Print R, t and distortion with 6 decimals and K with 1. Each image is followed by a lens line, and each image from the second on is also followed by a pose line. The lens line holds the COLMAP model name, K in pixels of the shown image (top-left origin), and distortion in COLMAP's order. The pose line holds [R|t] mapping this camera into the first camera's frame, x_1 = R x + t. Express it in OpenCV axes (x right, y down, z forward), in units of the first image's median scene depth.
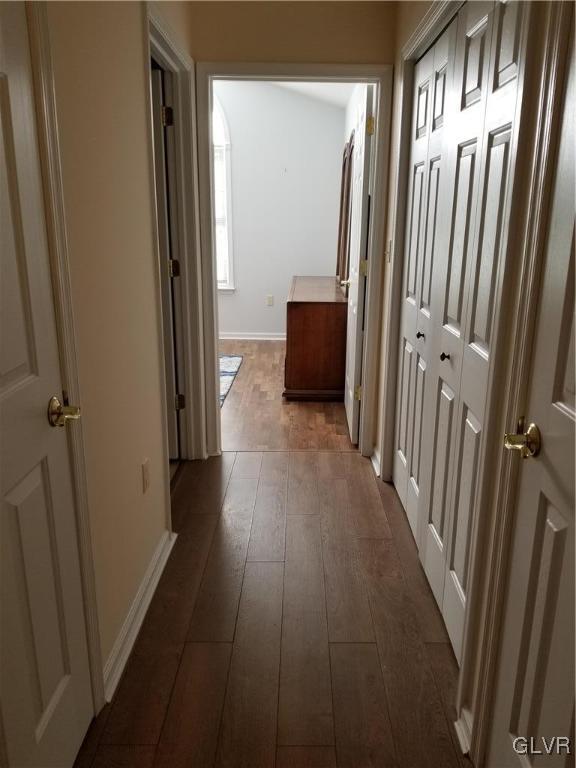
lens RADIAL K [[599.3, 0, 288.0], [0, 599.3, 384.0], [0, 0, 1]] dist [-0.007477, -0.003447]
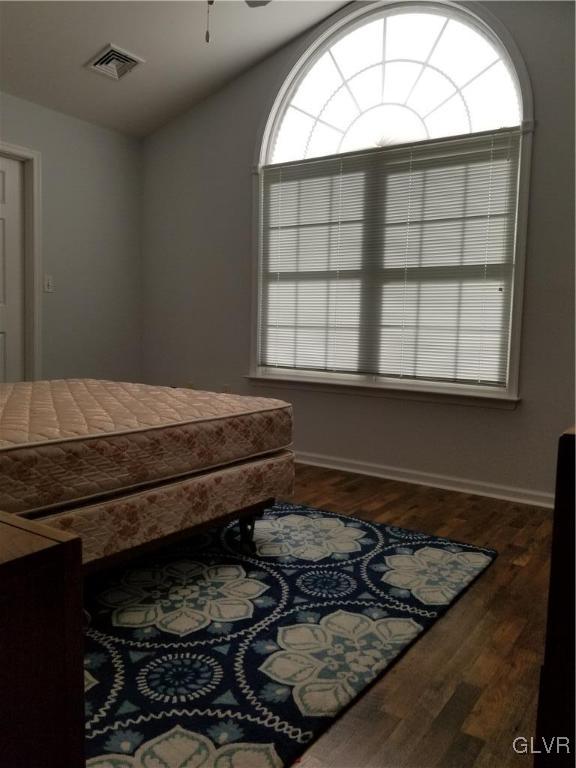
lens RADIAL K [[599.3, 0, 288.0], [0, 599.3, 384.0], [0, 0, 1]] dist [-0.007477, -0.003447]
pose [[0.832969, 0.061390, -0.549903, 0.023988], [-0.166070, 0.975745, -0.142625, -0.072632], [0.527810, 0.210124, 0.822961, 0.513368]]
